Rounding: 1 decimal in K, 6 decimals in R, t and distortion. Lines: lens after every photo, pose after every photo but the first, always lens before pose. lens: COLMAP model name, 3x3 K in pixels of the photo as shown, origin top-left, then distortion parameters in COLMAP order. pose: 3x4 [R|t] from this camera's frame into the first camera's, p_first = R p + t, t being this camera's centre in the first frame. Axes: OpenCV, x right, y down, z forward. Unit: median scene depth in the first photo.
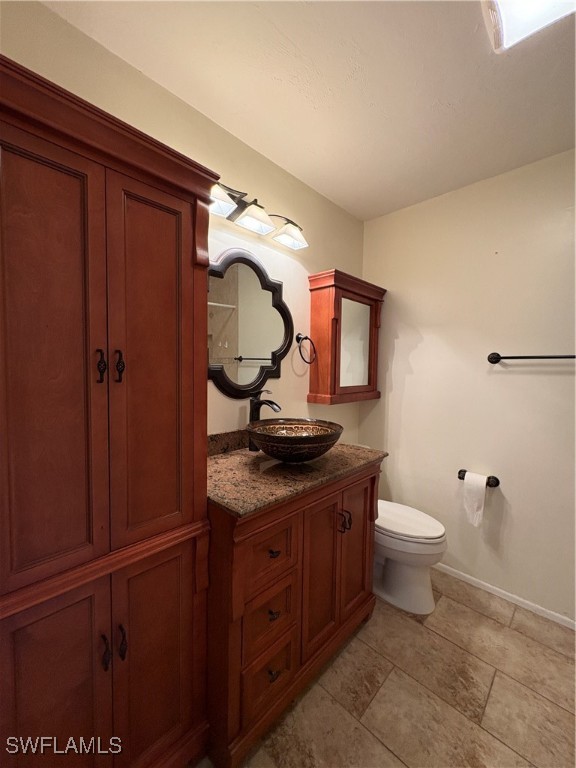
lens RADIAL K [[307.0, 0, 288.1], [0, 307.0, 383.4], [0, 0, 1]] dist [-0.000768, -0.000073]
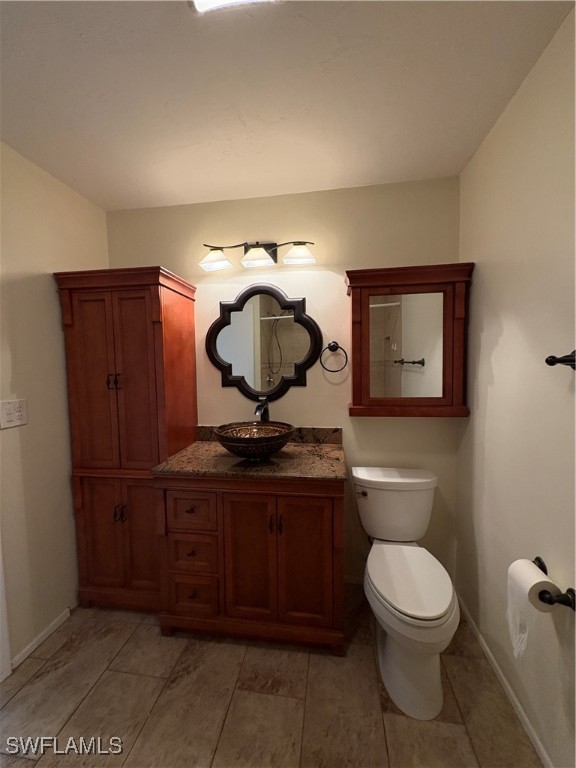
lens RADIAL K [[307.0, 0, 288.3], [0, 307.0, 384.2], [0, 0, 1]] dist [-0.000768, -0.000073]
pose [[0.579051, 0.025004, -0.814908, 1.018502], [-0.018267, 0.999677, 0.017694, -0.052824], [0.815087, 0.004640, 0.579320, 0.400193]]
